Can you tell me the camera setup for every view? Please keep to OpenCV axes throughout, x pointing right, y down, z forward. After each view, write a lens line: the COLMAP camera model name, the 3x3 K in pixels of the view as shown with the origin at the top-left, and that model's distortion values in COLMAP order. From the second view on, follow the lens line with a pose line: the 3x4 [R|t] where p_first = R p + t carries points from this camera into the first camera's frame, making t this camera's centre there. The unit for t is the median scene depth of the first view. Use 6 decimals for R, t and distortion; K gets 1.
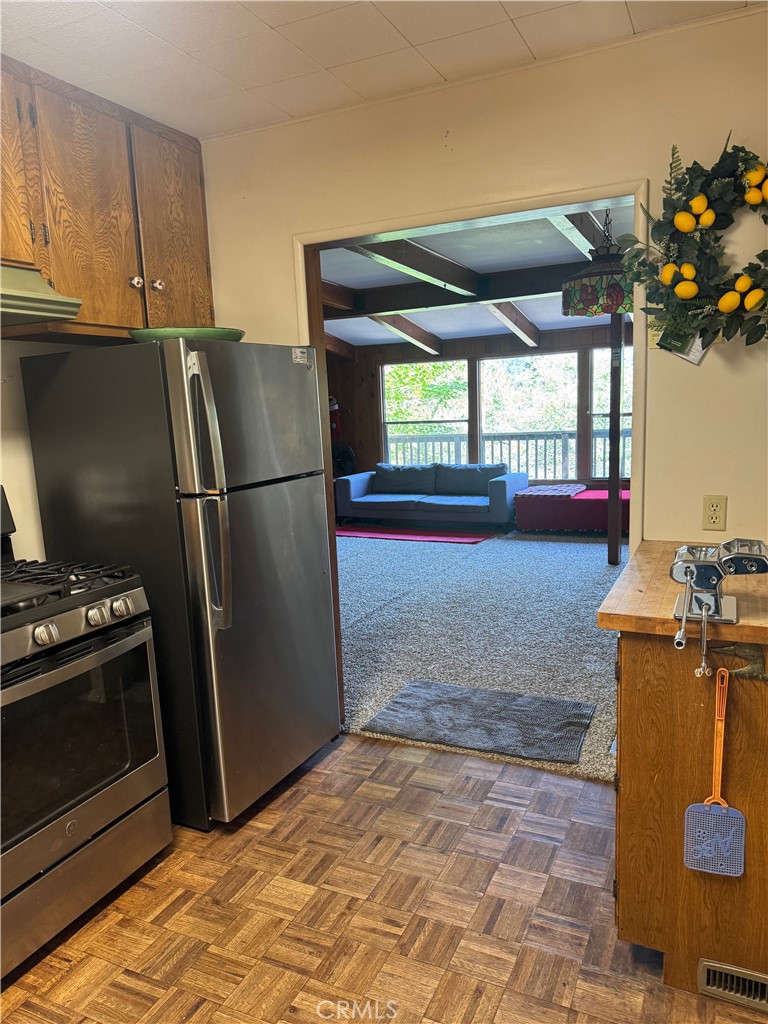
lens RADIAL K [[722.6, 0, 384.5], [0, 722.6, 517.2], [0, 0, 1]] dist [0.068789, -0.012117]
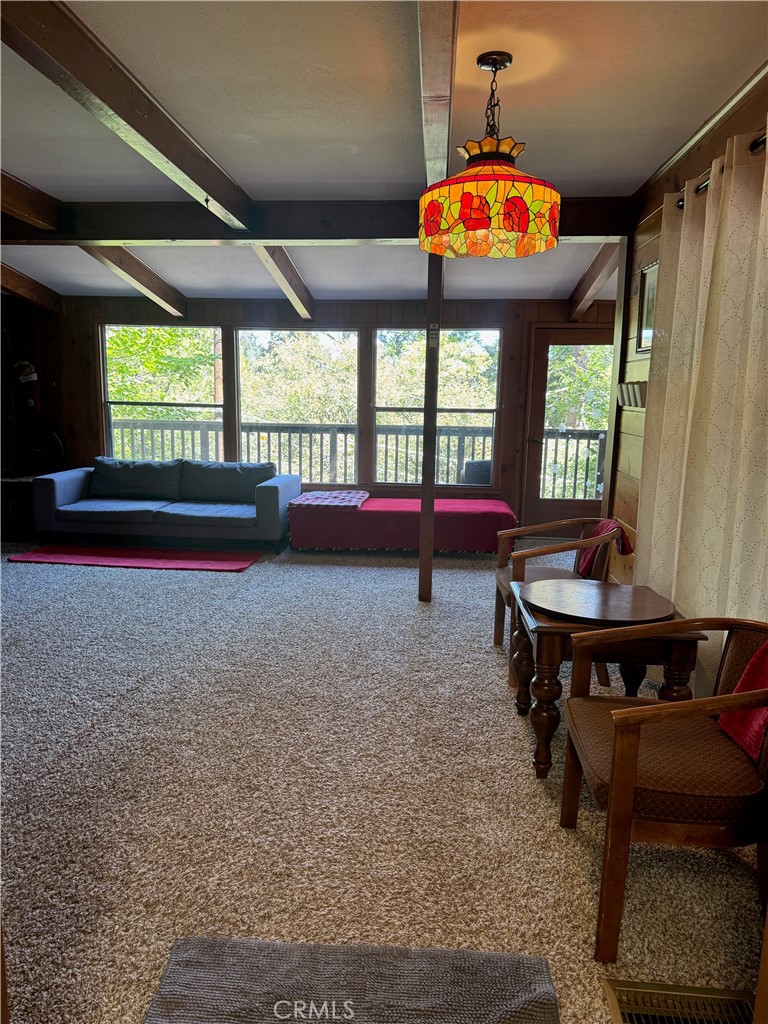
lens RADIAL K [[722.6, 0, 384.1], [0, 722.6, 509.7], [0, 0, 1]] dist [0.068789, -0.012117]
pose [[0.932941, -0.000164, 0.360029, -0.004728], [-0.002379, 0.999975, 0.006622, -0.028891], [-0.360021, -0.007034, 0.932918, 0.222160]]
